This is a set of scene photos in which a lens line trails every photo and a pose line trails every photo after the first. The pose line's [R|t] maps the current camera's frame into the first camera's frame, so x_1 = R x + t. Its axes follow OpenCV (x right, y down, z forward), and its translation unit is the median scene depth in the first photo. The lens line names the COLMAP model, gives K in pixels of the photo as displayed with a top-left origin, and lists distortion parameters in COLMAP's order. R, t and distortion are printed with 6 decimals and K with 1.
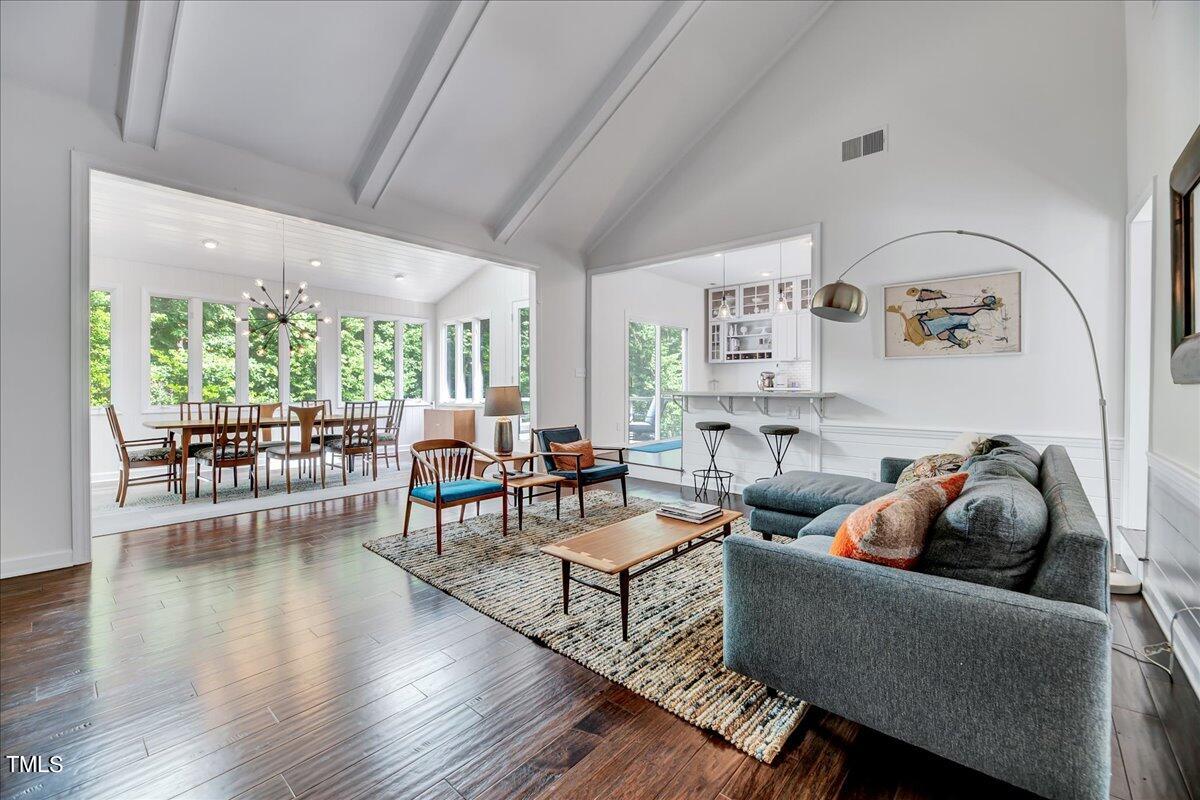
lens RADIAL K [[487.8, 0, 606.2], [0, 487.8, 388.5], [0, 0, 1]] dist [-0.000198, -0.002401]
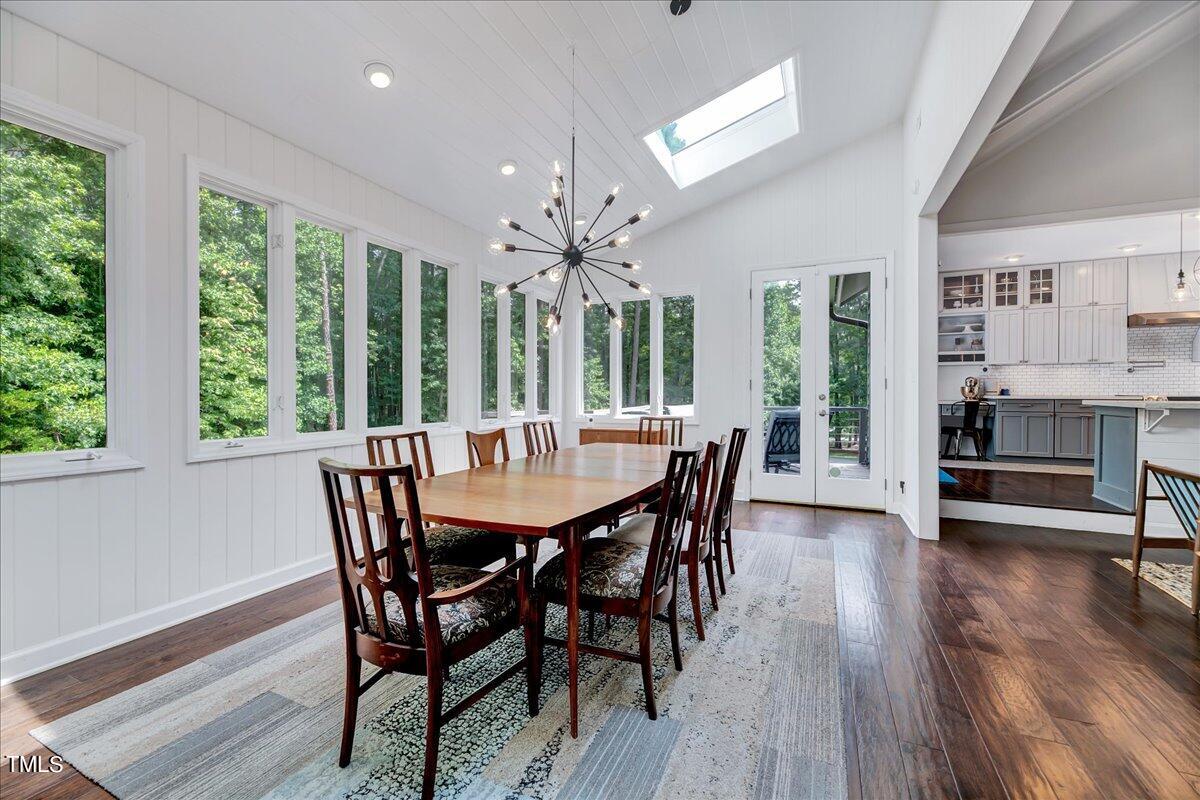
lens RADIAL K [[487.8, 0, 605.0], [0, 487.8, 396.8], [0, 0, 1]] dist [-0.000198, -0.002401]
pose [[0.957326, -0.005464, 0.288960, -0.821152], [0.003462, 0.999966, 0.007440, -0.013746], [-0.288991, -0.006122, 0.957312, 0.587470]]
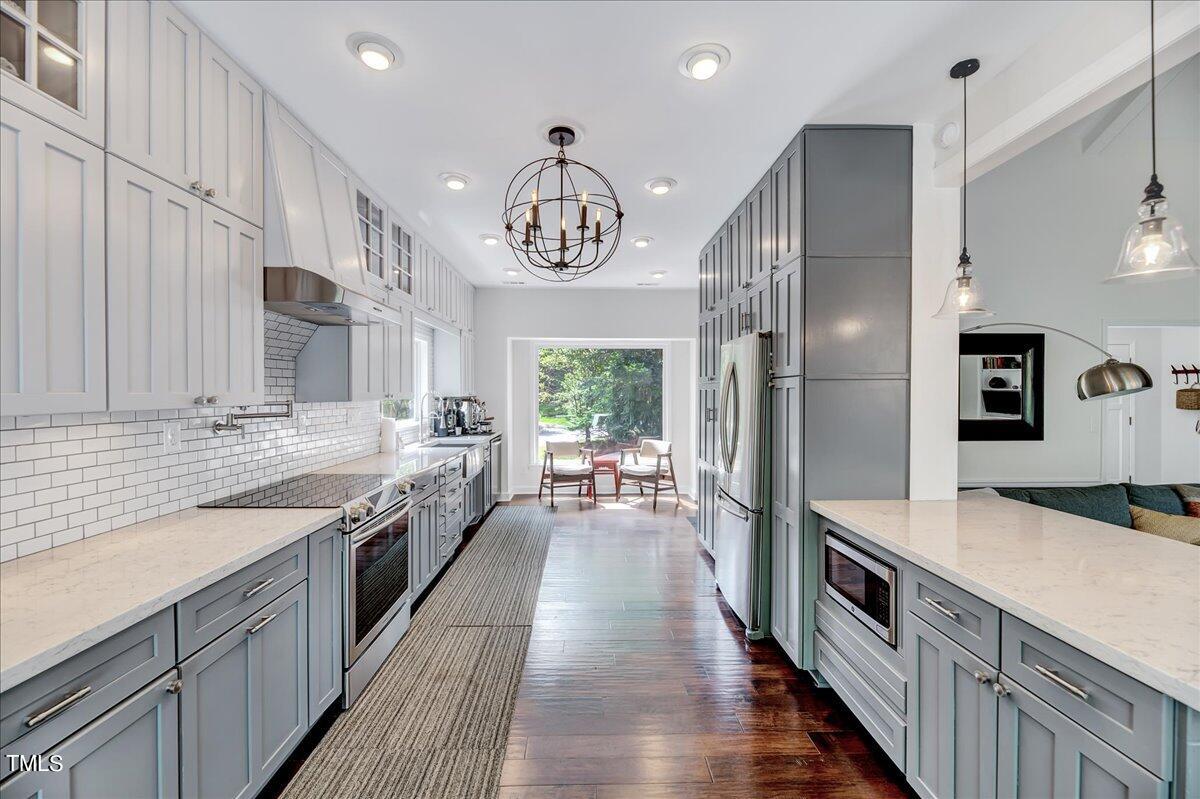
lens RADIAL K [[487.8, 0, 588.8], [0, 487.8, 393.2], [0, 0, 1]] dist [-0.000198, -0.002401]
pose [[-0.679031, -0.001476, 0.734108, 0.259065], [0.007230, 0.999936, 0.008698, -0.096091], [-0.734074, 0.011214, -0.678977, 1.418009]]
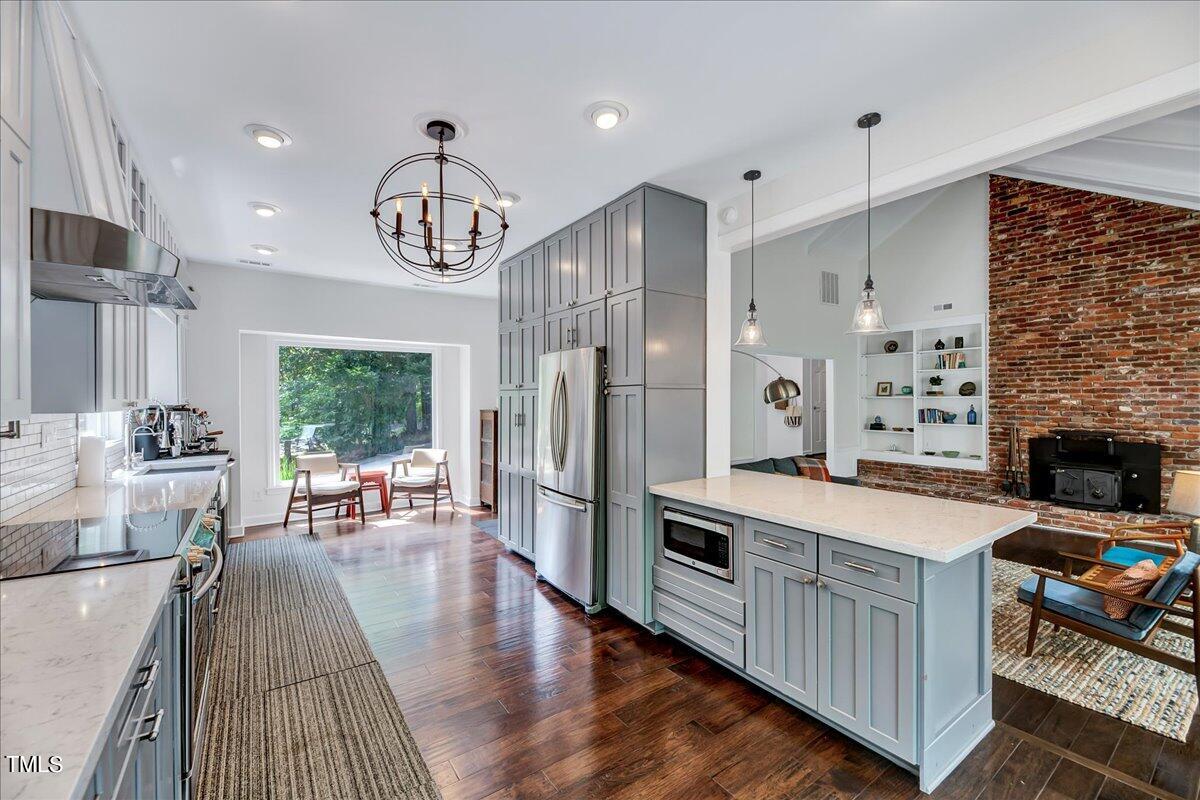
lens RADIAL K [[487.8, 0, 606.7], [0, 487.8, 398.9], [0, 0, 1]] dist [-0.000198, -0.002401]
pose [[-0.972451, 0.000941, 0.233106, 0.362546], [0.003482, 0.999939, 0.010490, -0.097189], [-0.233082, 0.011013, -0.972395, 1.511776]]
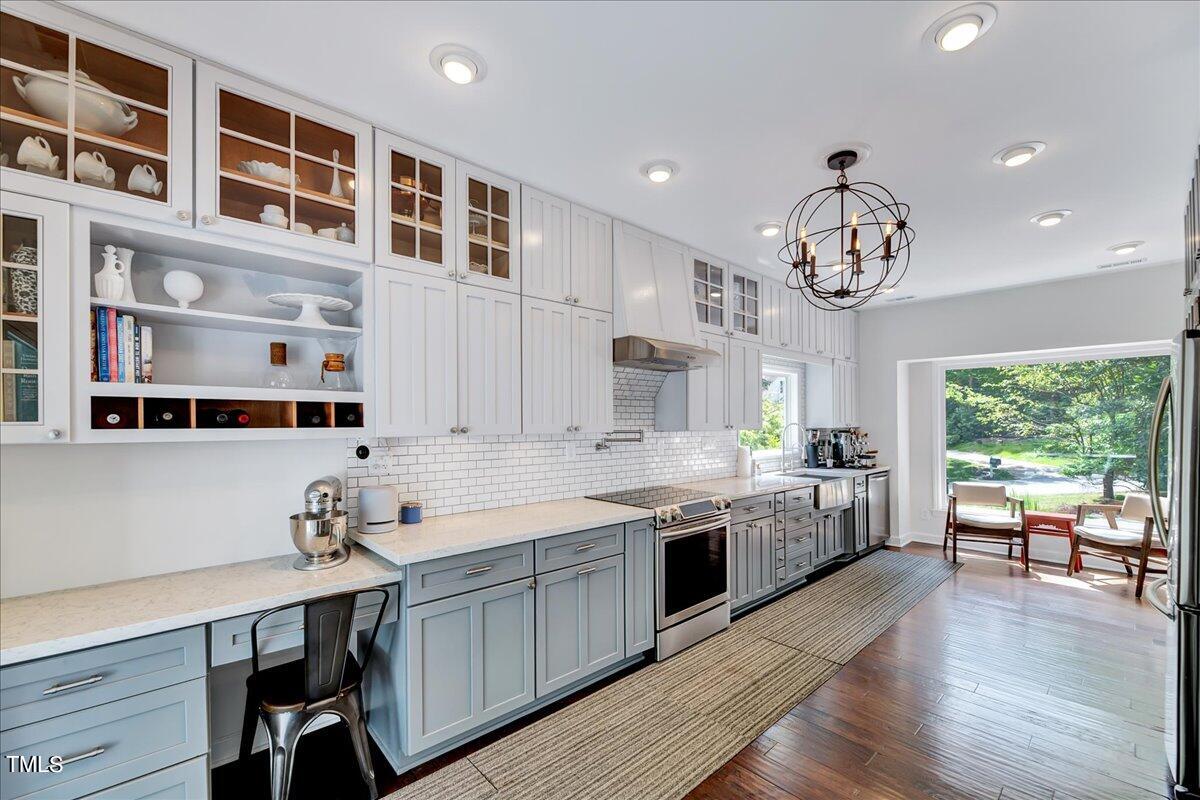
lens RADIAL K [[487.8, 0, 583.0], [0, 487.8, 423.1], [0, 0, 1]] dist [-0.000198, -0.002401]
pose [[0.115925, -0.000408, 0.993258, 0.148662], [0.010772, 0.999942, -0.000847, -0.096026], [-0.993200, 0.010798, 0.115923, 1.313687]]
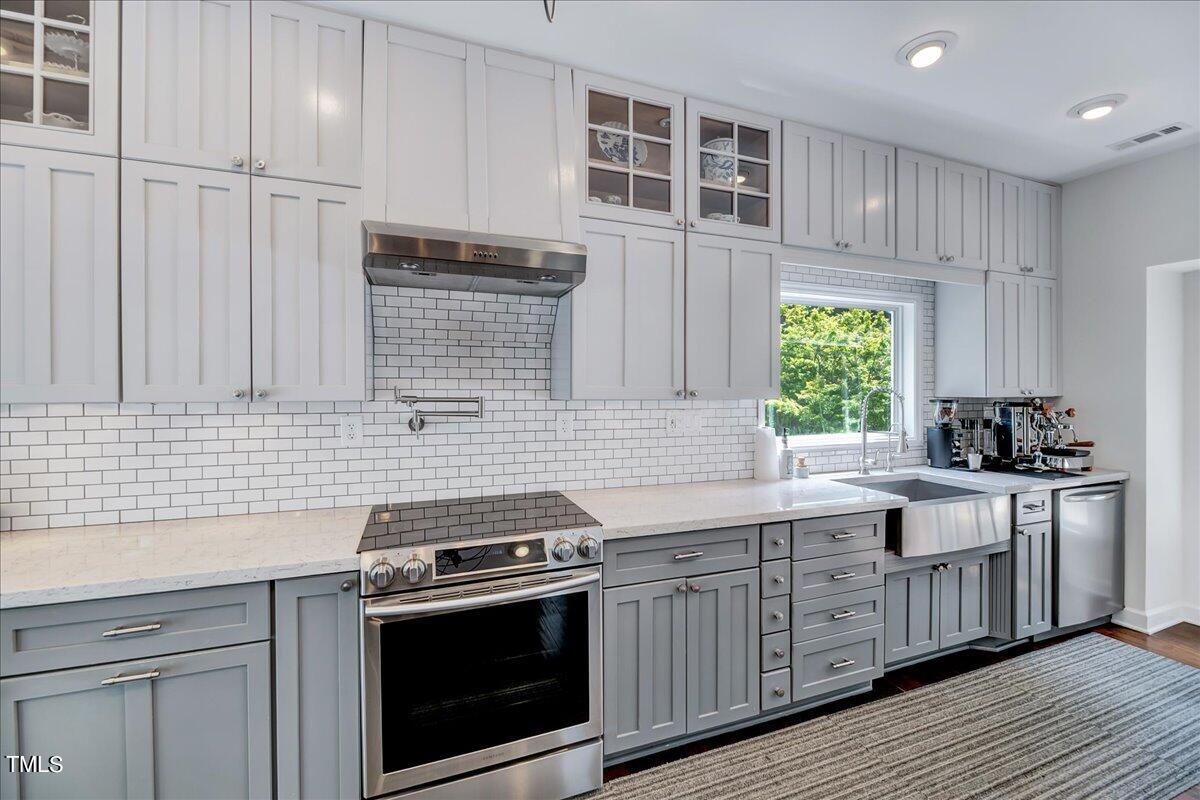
lens RADIAL K [[487.8, 0, 599.2], [0, 487.8, 389.8], [0, 0, 1]] dist [-0.000198, -0.002401]
pose [[0.458641, 0.000028, 0.888622, 0.504380], [0.005300, 0.999982, -0.002766, -0.090985], [-0.888606, 0.005978, 0.458633, 1.062125]]
